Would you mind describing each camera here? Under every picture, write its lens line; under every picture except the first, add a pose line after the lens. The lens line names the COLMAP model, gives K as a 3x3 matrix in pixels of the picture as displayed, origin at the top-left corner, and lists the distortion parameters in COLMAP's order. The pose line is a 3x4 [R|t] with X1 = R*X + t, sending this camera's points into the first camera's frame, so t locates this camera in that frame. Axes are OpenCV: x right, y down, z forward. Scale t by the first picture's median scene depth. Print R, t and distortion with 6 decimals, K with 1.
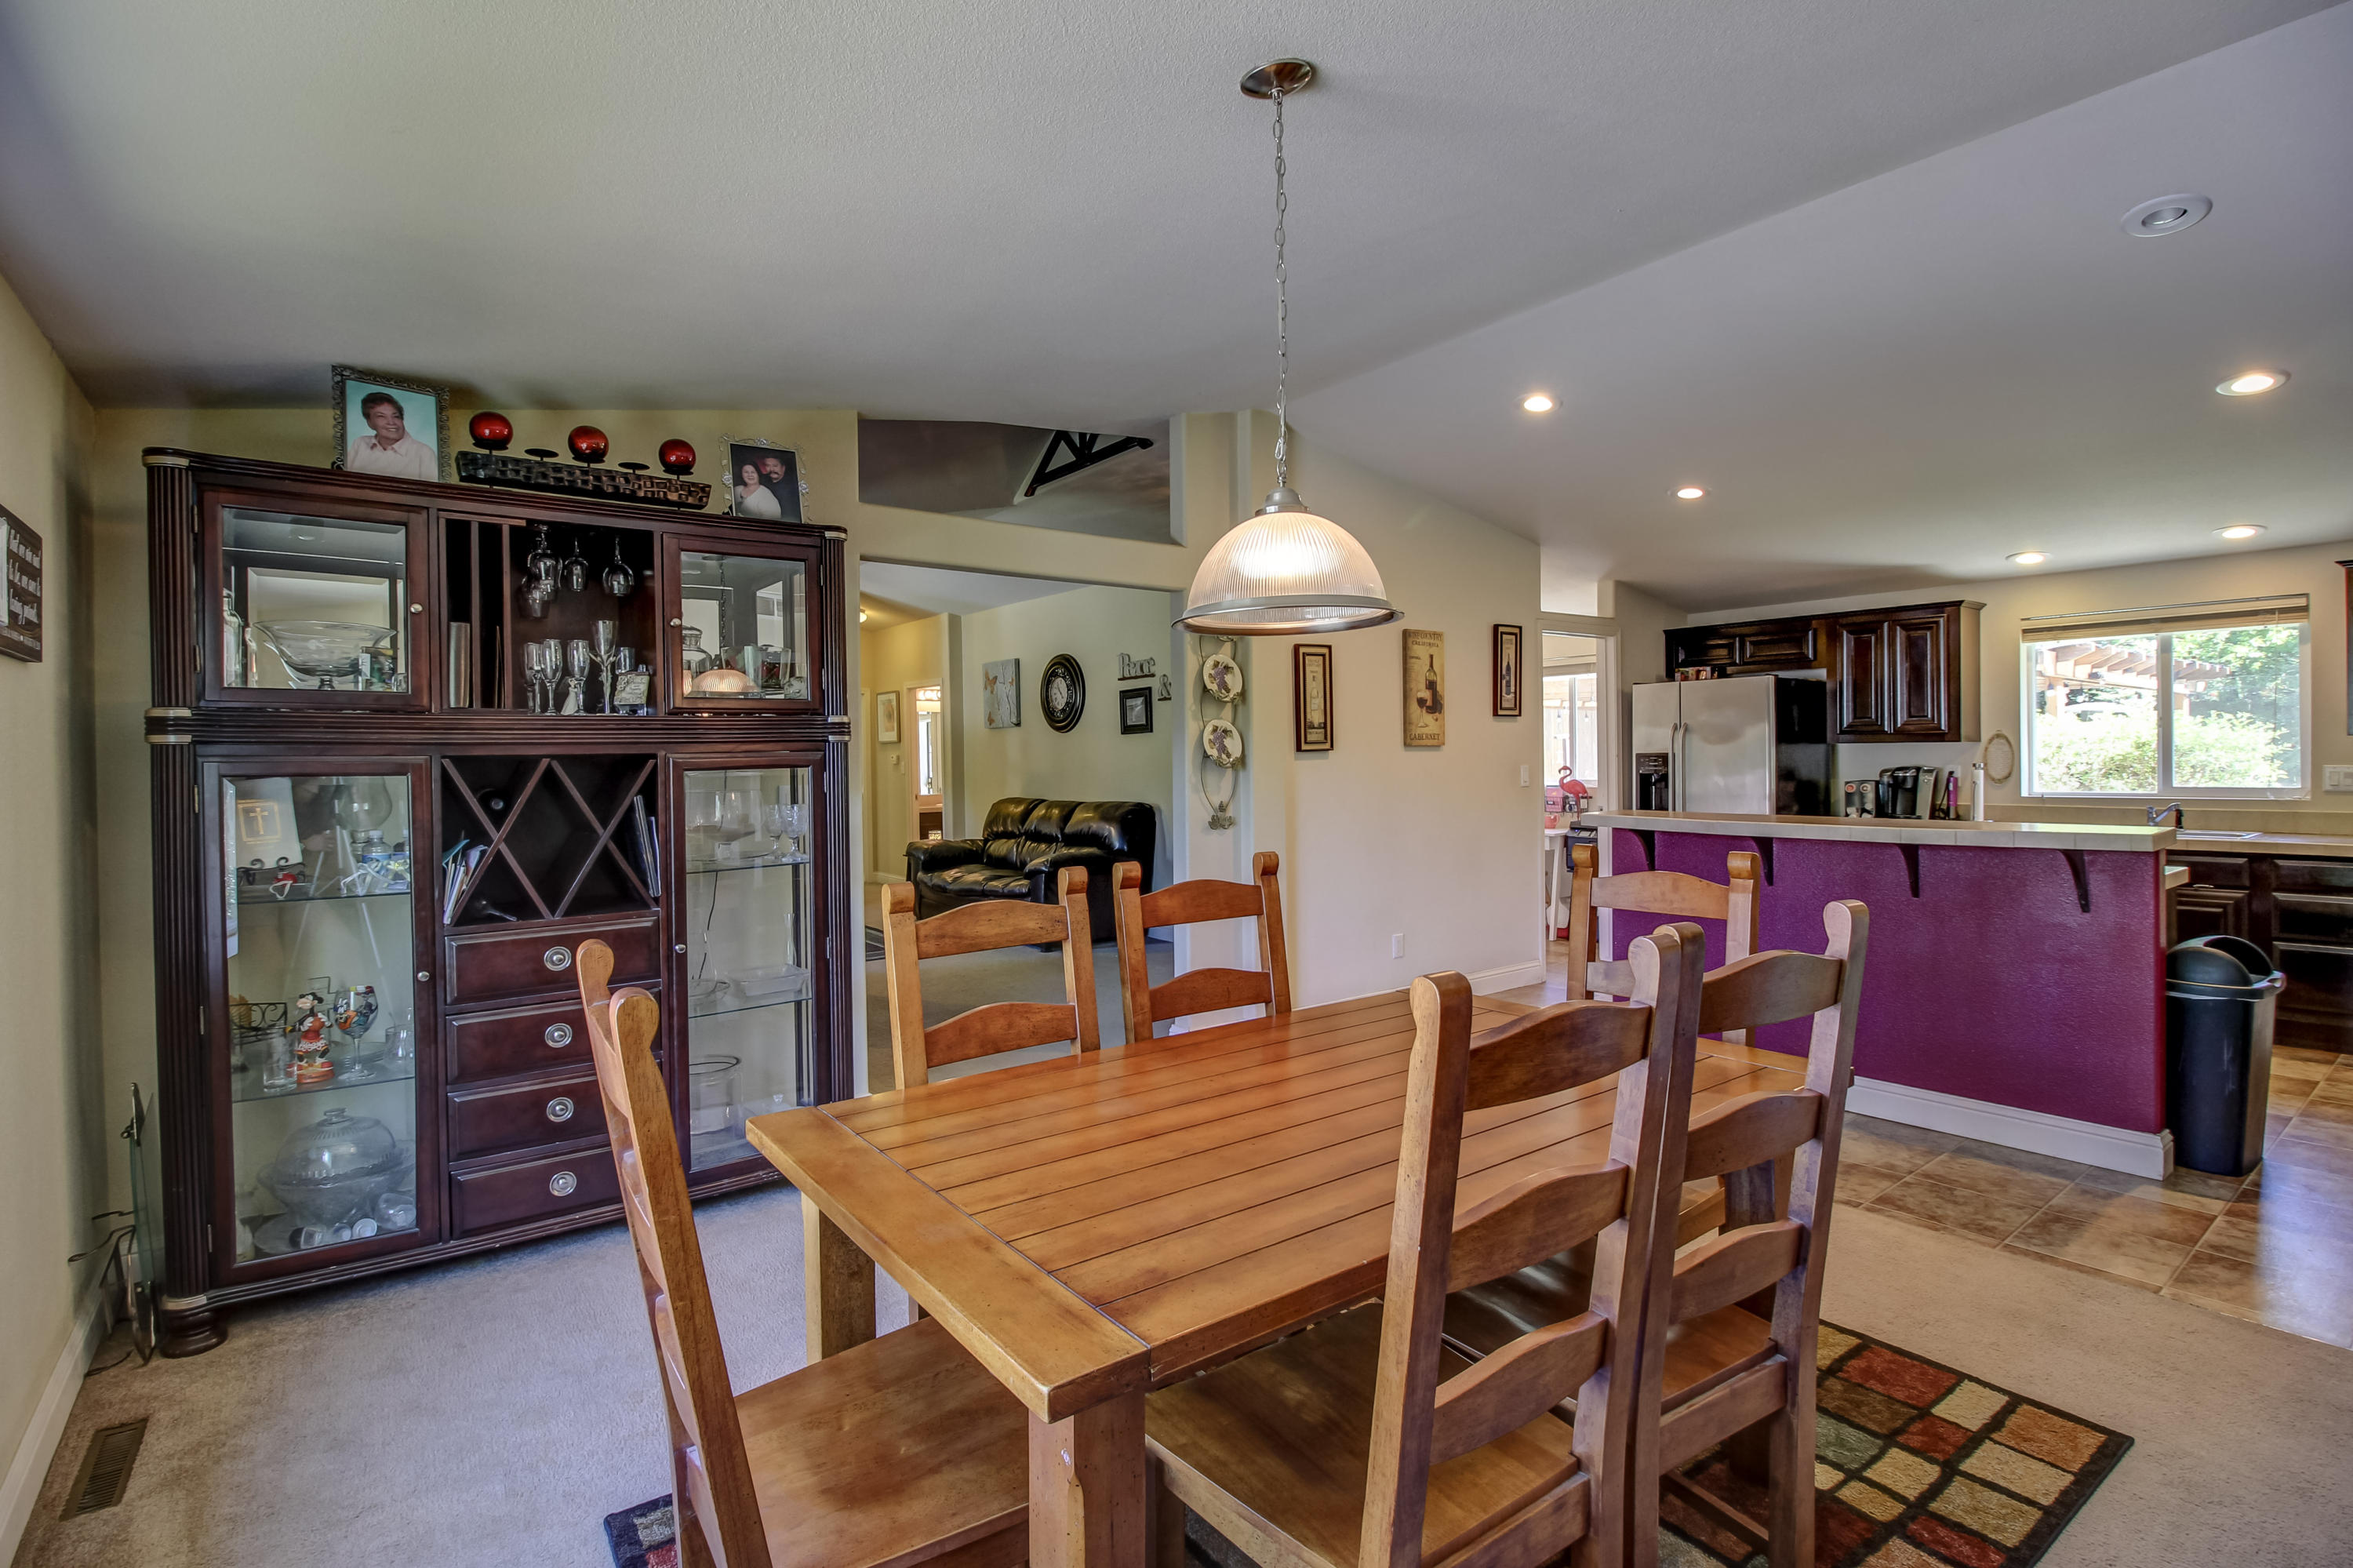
lens RADIAL K [[1145.2, 0, 1176.5], [0, 1145.2, 784.0], [0, 0, 1]] dist [-0.000017, -0.000080]
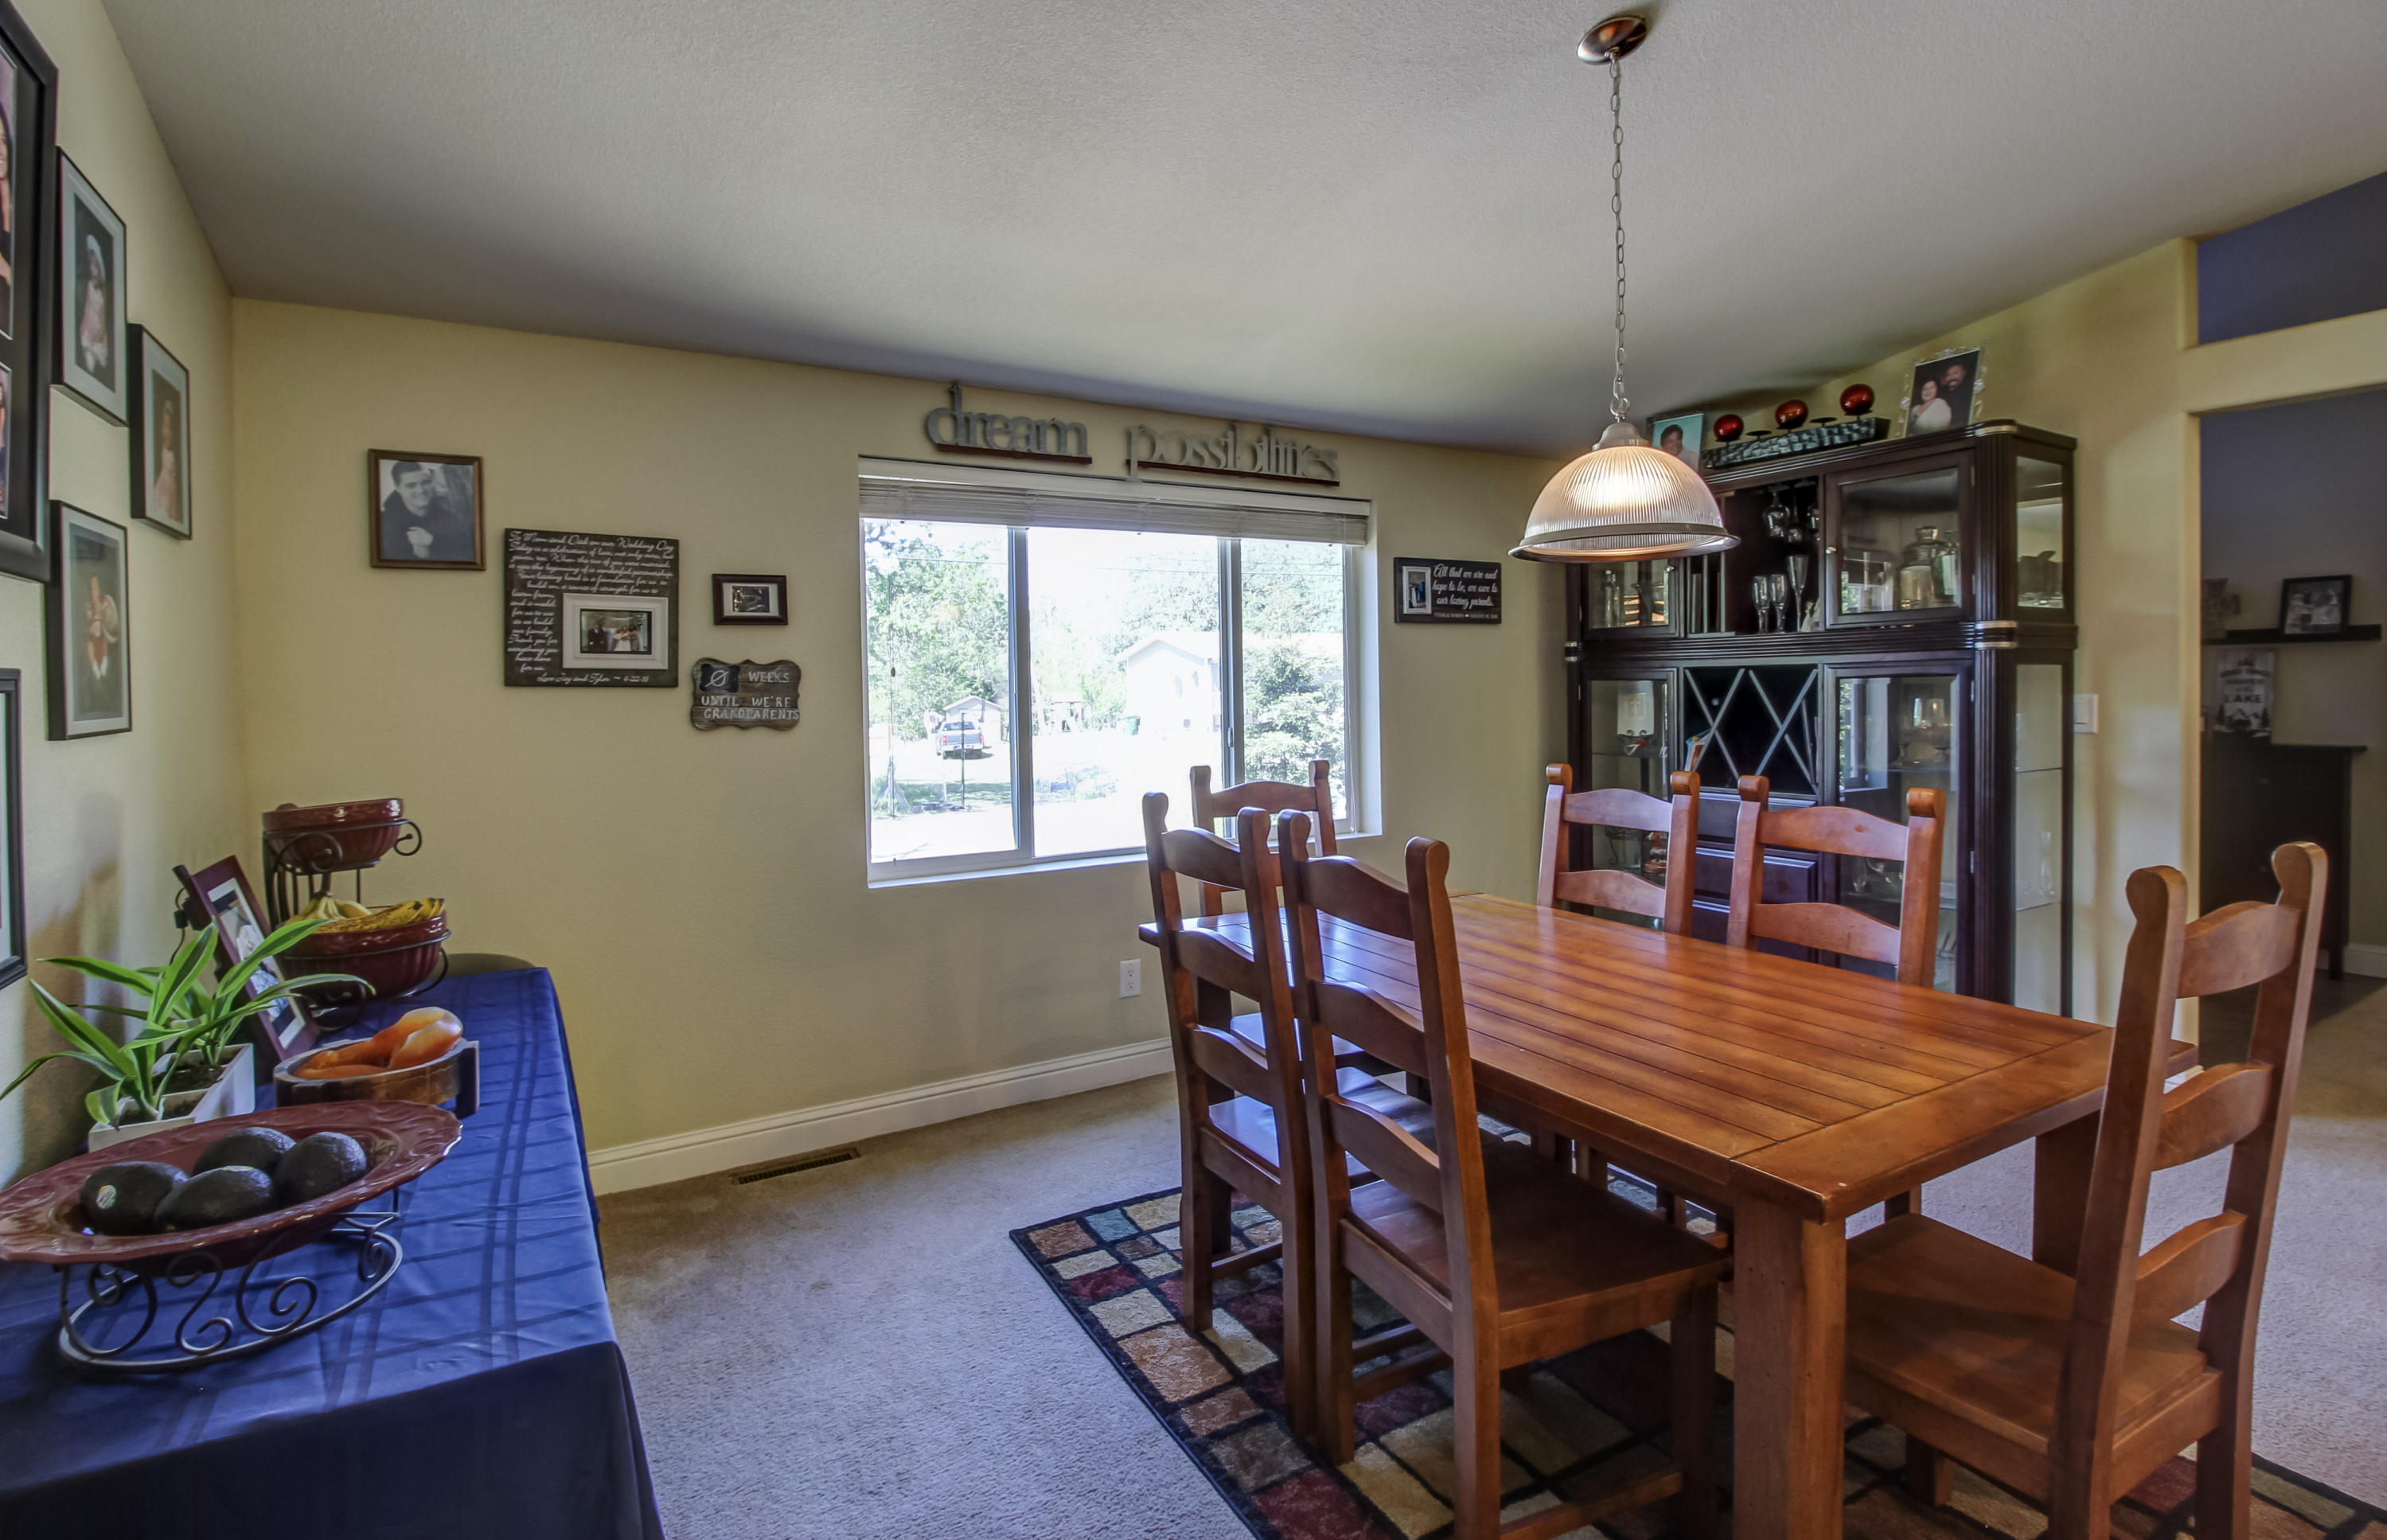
lens RADIAL K [[1141.1, 0, 1204.5], [0, 1141.1, 698.8], [0, 0, 1]] dist [-0.000255, -0.000157]
pose [[-0.110346, 0.026003, -0.993553, 0.806001], [-0.011836, 0.999552, 0.027475, -0.016143], [0.993823, 0.014791, -0.109989, 0.524077]]
